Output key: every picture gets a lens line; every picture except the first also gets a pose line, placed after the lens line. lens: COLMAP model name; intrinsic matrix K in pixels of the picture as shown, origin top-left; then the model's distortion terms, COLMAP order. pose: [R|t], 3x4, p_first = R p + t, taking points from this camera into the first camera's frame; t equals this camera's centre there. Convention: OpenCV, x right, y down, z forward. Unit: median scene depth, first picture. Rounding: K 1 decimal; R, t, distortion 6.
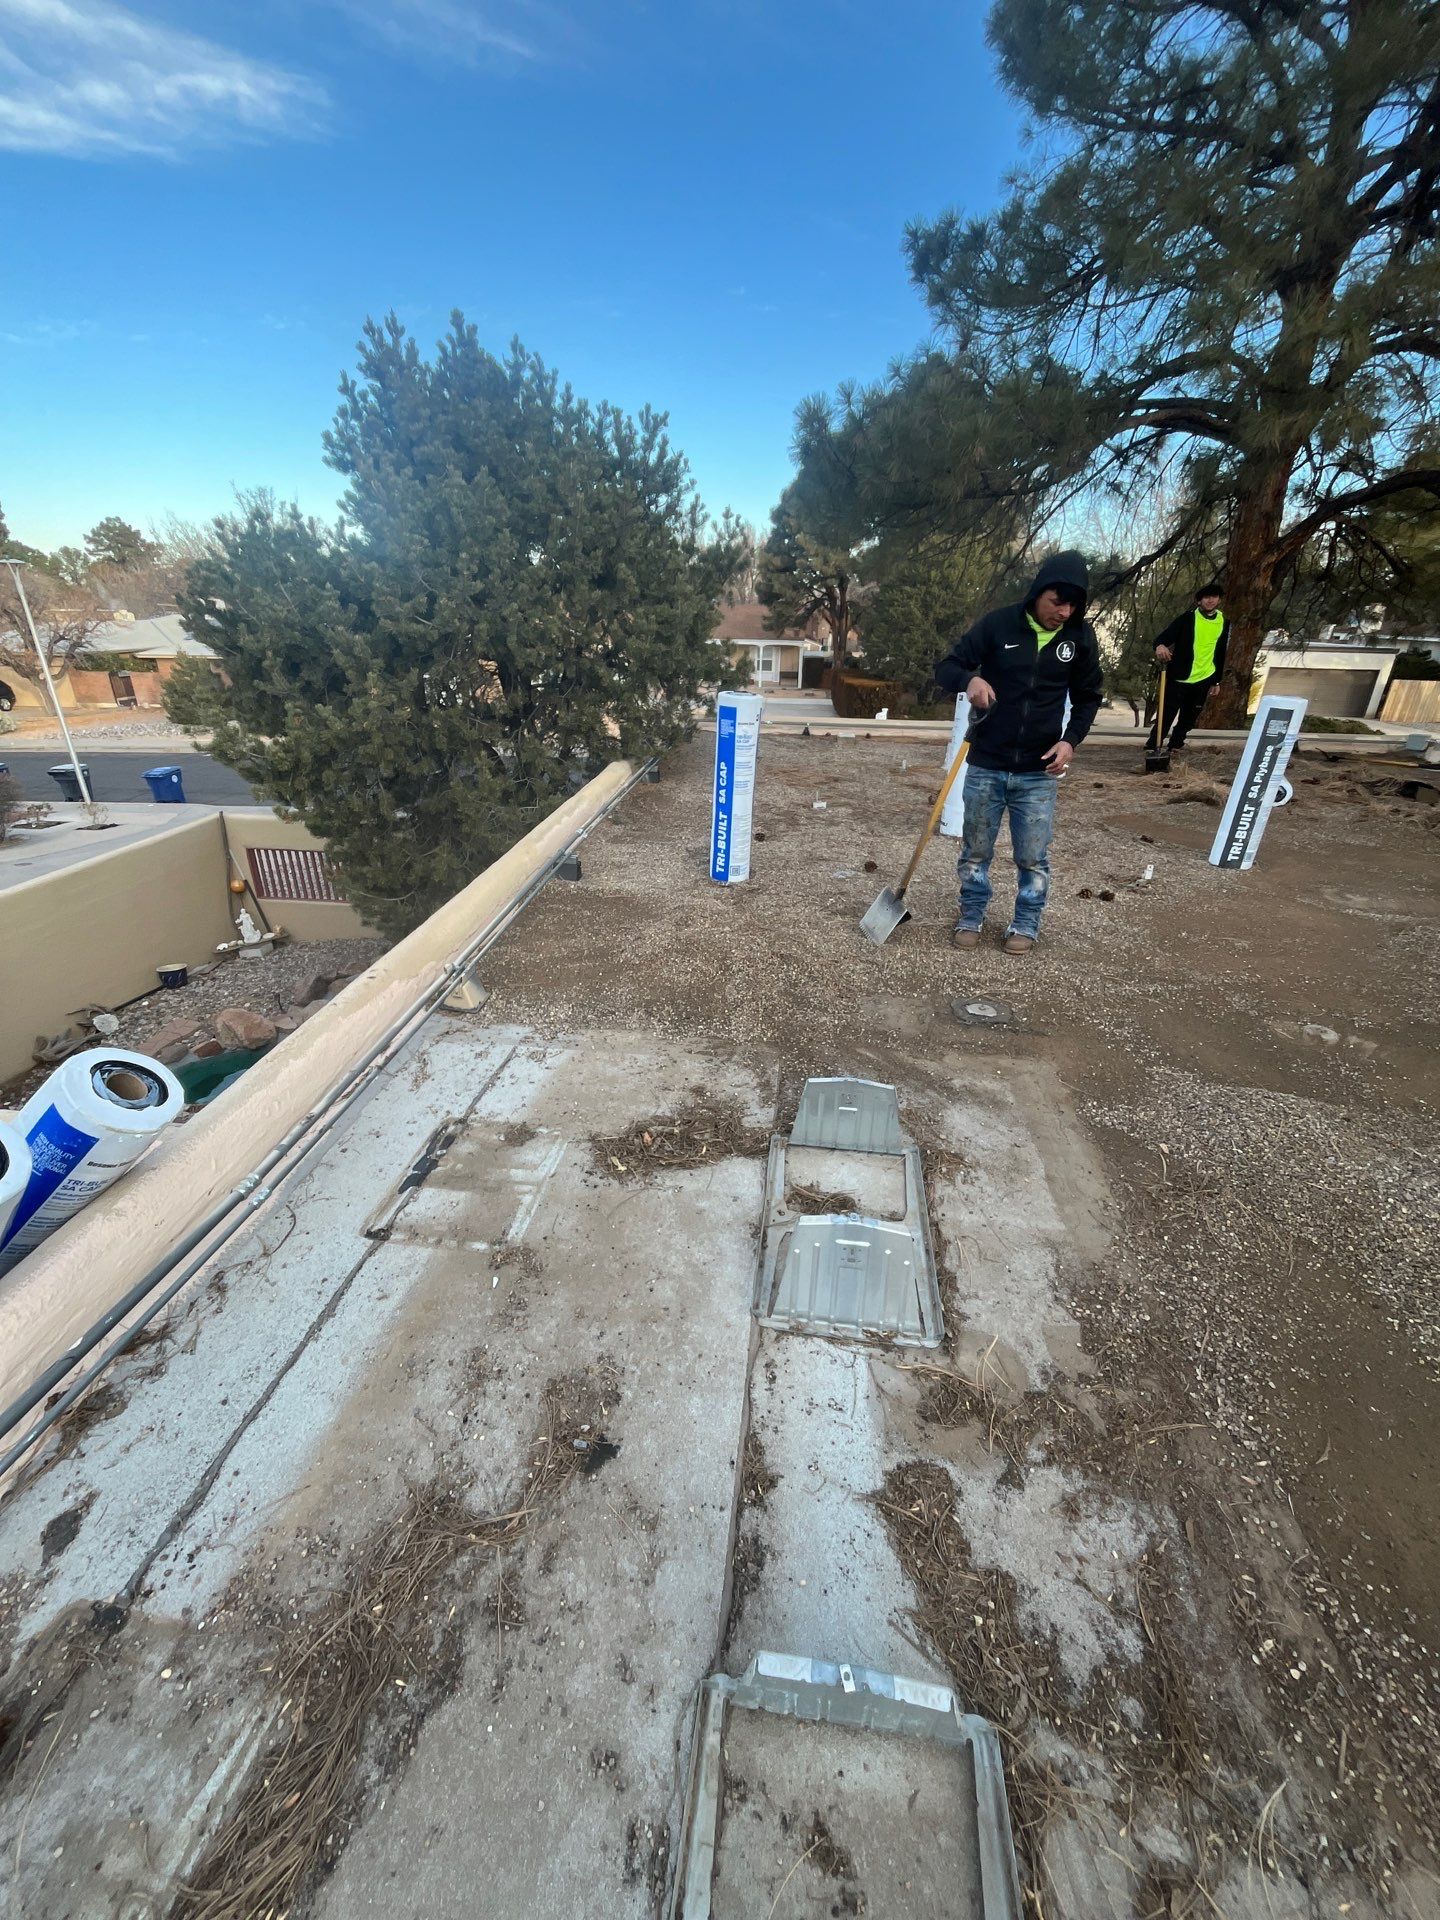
lens RADIAL K [[768.6, 0, 717.6], [0, 768.6, 957.9], [0, 0, 1]] dist [-0.003082, 0.000227]
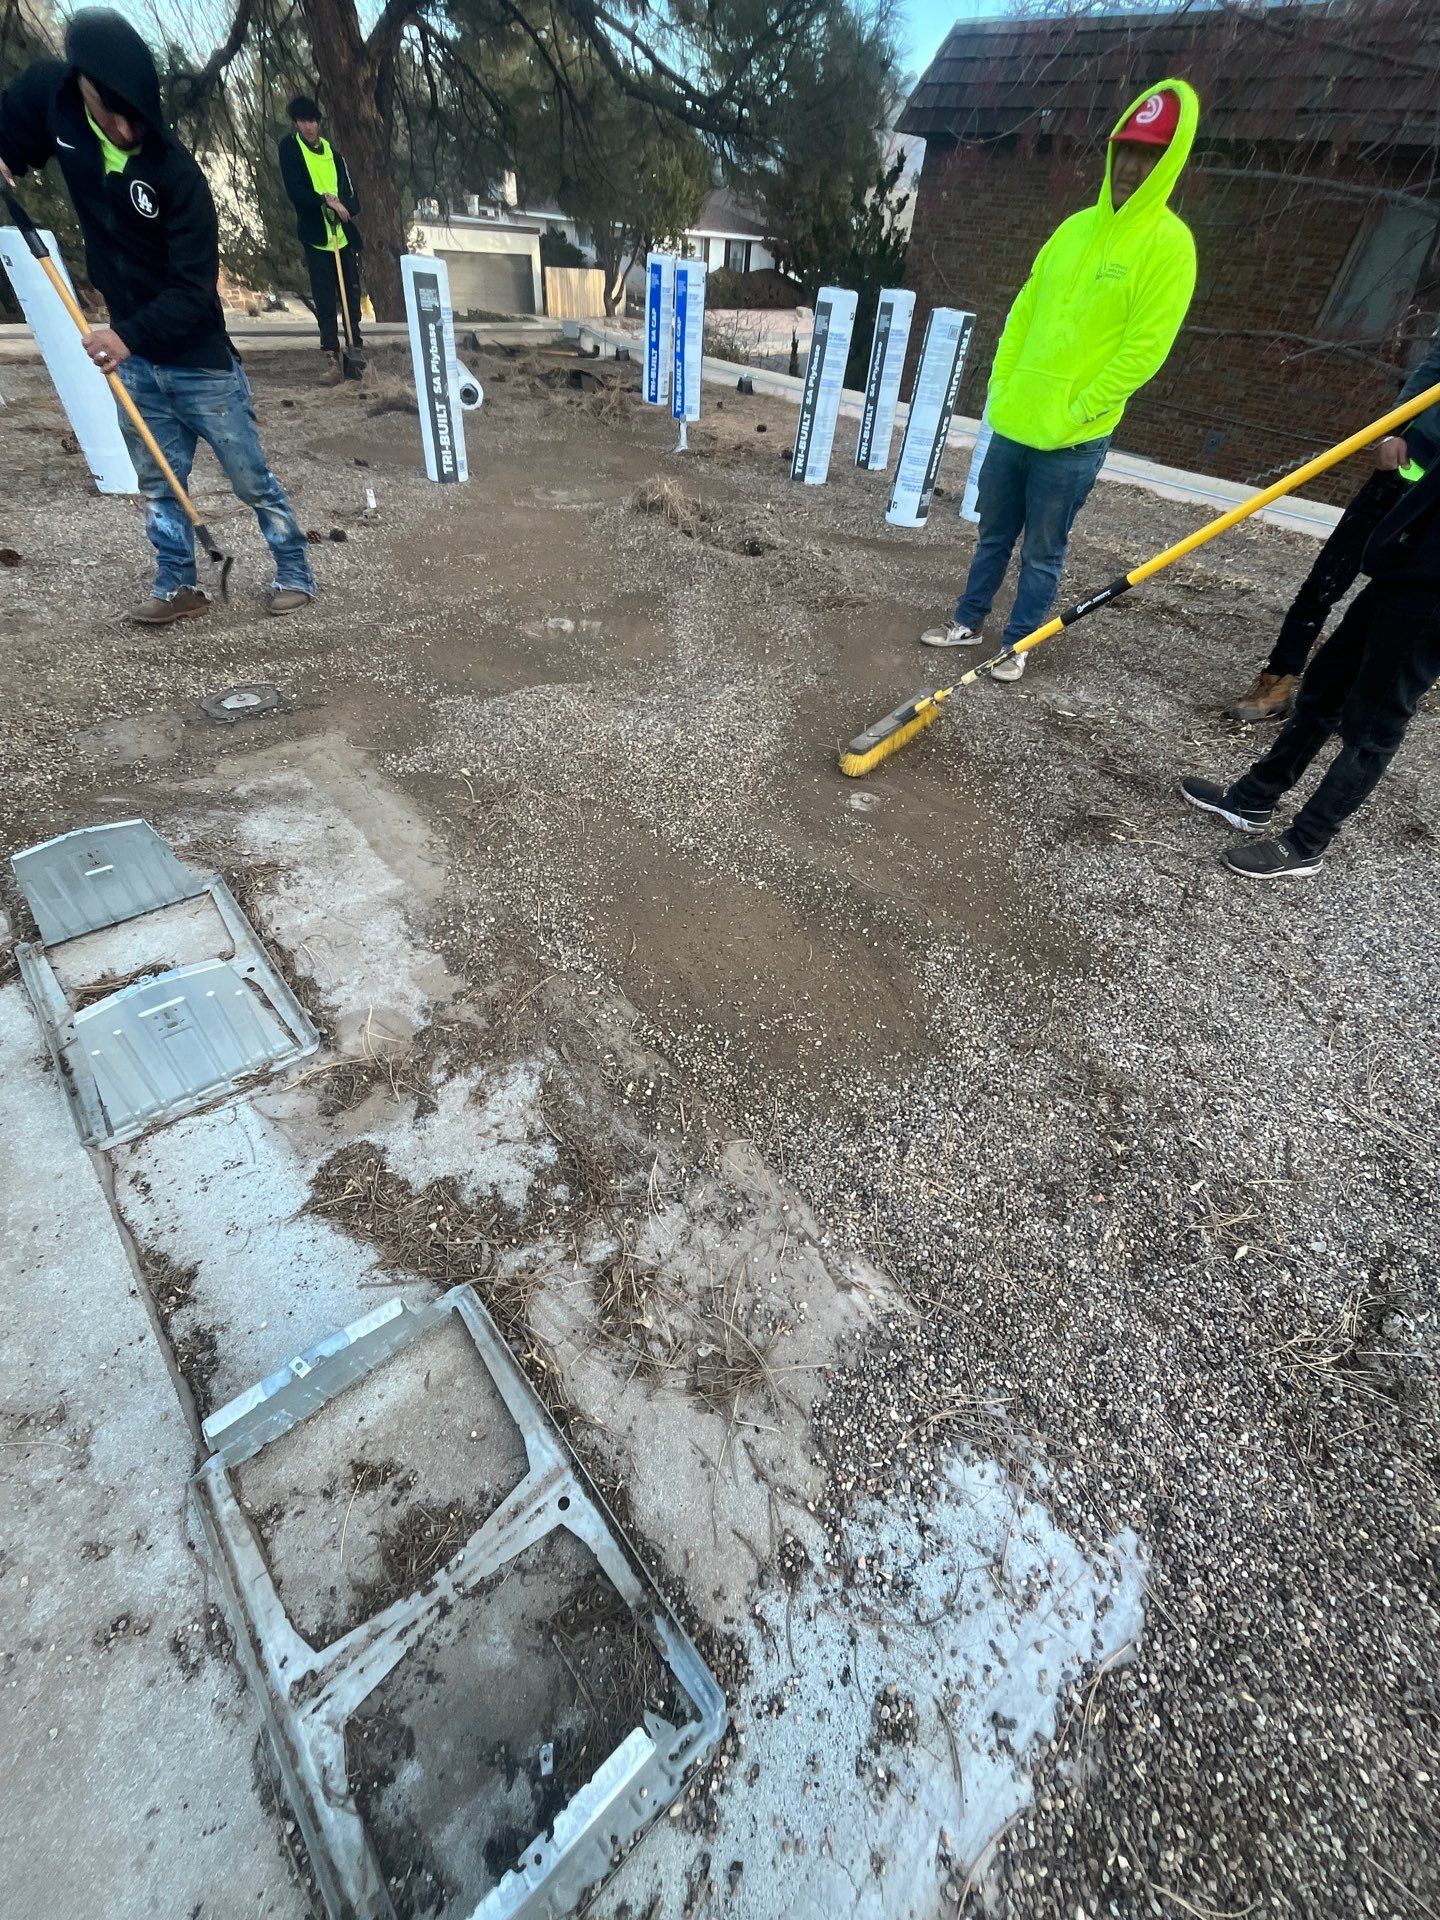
lens RADIAL K [[768.6, 0, 710.7], [0, 768.6, 955.9], [0, 0, 1]] dist [-0.003082, 0.000227]
pose [[0.663923, -0.499022, 0.556941, 0.103932], [0.258474, 0.852006, 0.455277, 0.075457], [-0.701710, -0.158314, 0.694651, 0.008608]]
